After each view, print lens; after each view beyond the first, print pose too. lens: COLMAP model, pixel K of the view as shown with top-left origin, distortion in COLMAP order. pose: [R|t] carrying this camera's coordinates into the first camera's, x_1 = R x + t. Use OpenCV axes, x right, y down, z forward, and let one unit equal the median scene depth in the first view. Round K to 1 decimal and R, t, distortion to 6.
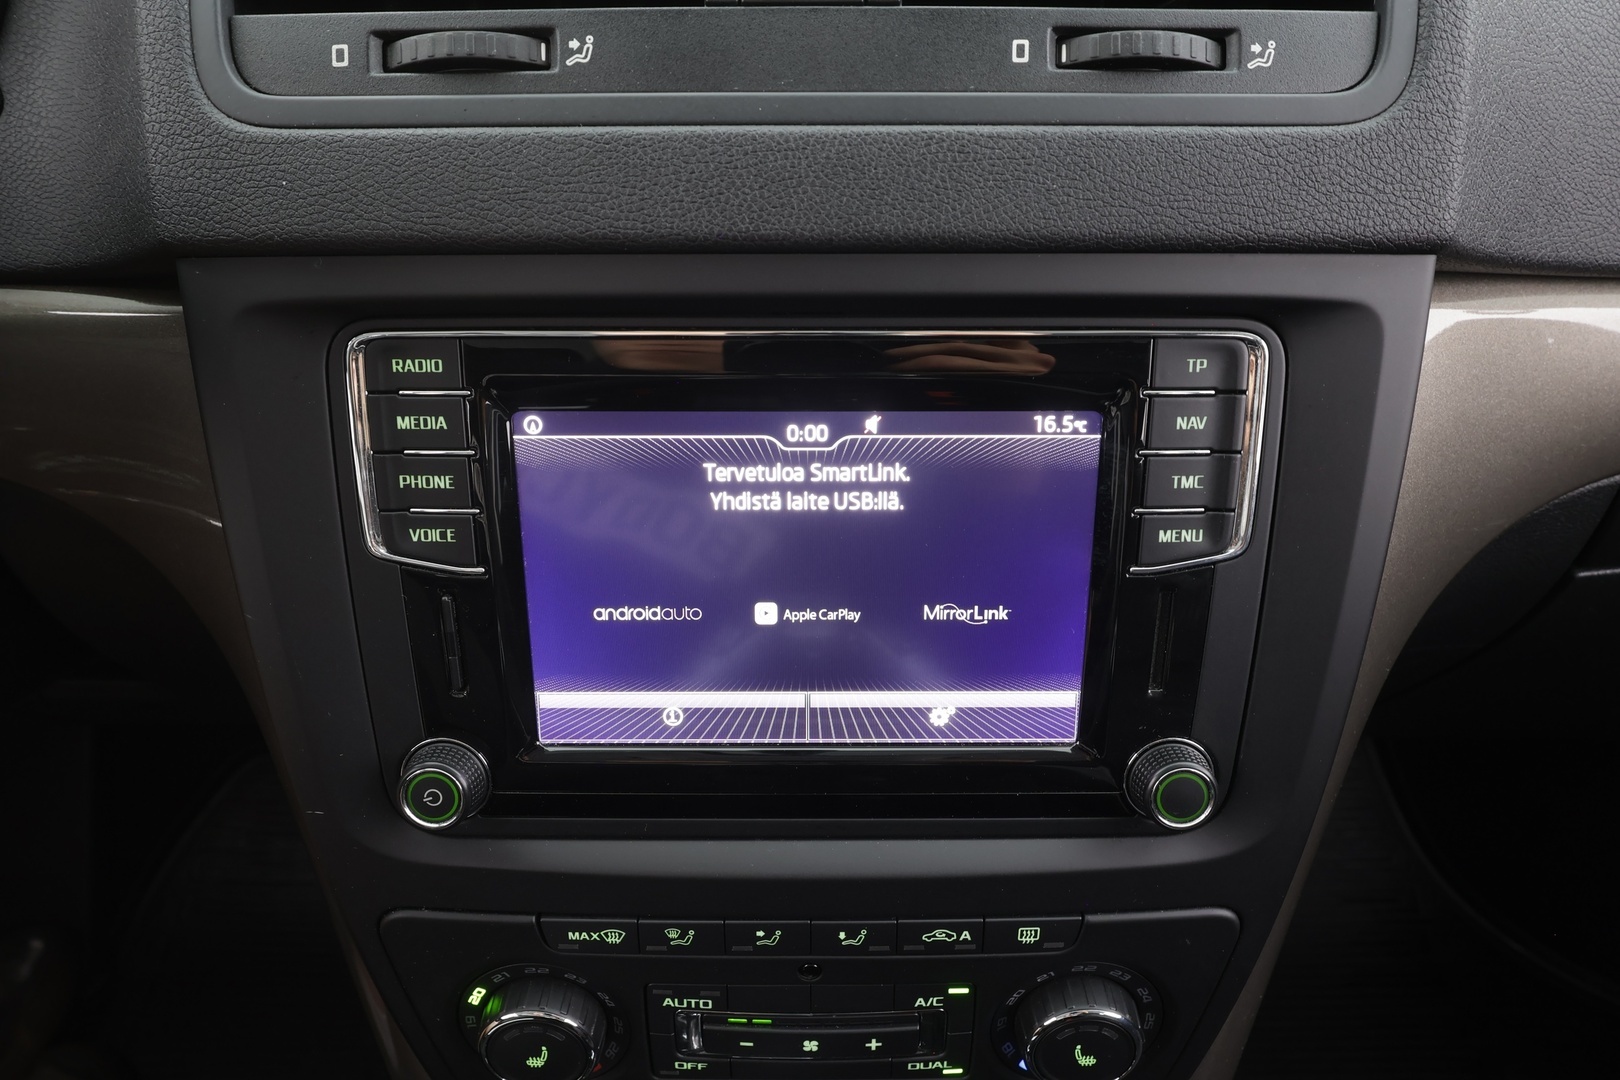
lens RADIAL K [[1060.8, 0, 822.8], [0, 1060.8, 549.5], [0, 0, 1]] dist [0.009108, -0.008124]
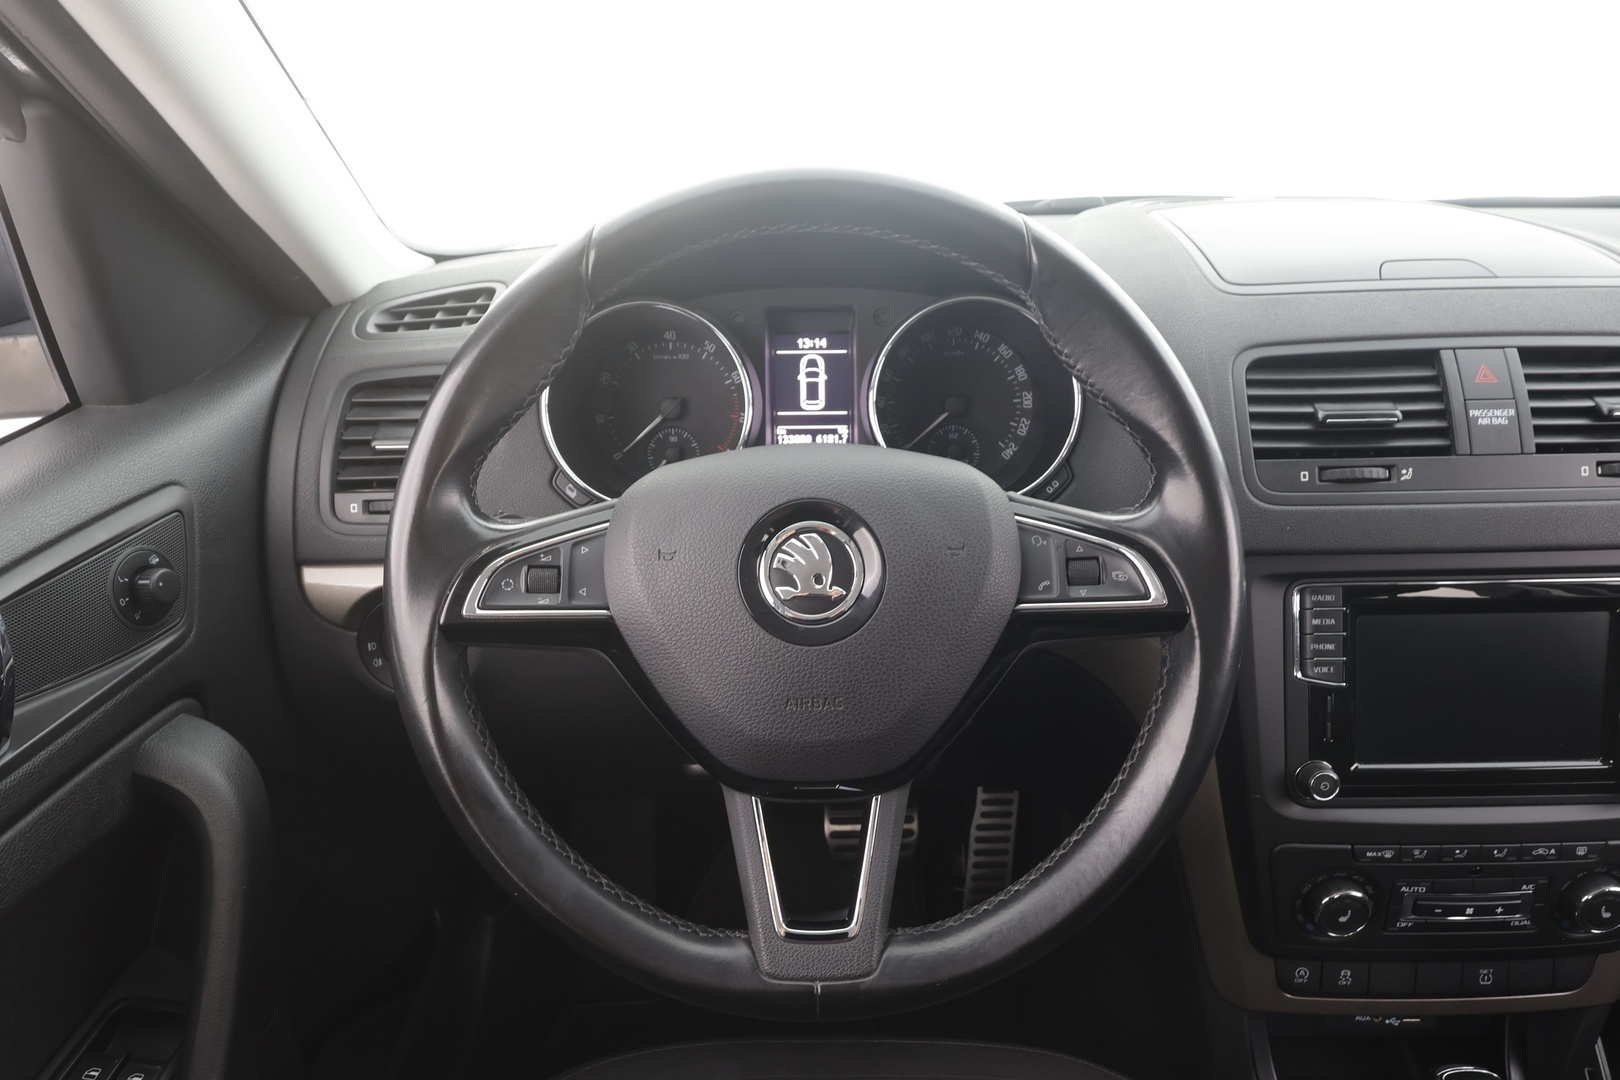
lens RADIAL K [[1001.3, 0, 814.9], [0, 1001.3, 548.4], [0, 0, 1]] dist [0.000717, -0.002437]
pose [[0.999673, -0.017661, -0.018470, -1.321657], [0.015438, 0.993335, -0.114229, -0.040358], [0.020364, 0.113906, 0.993283, -1.128452]]
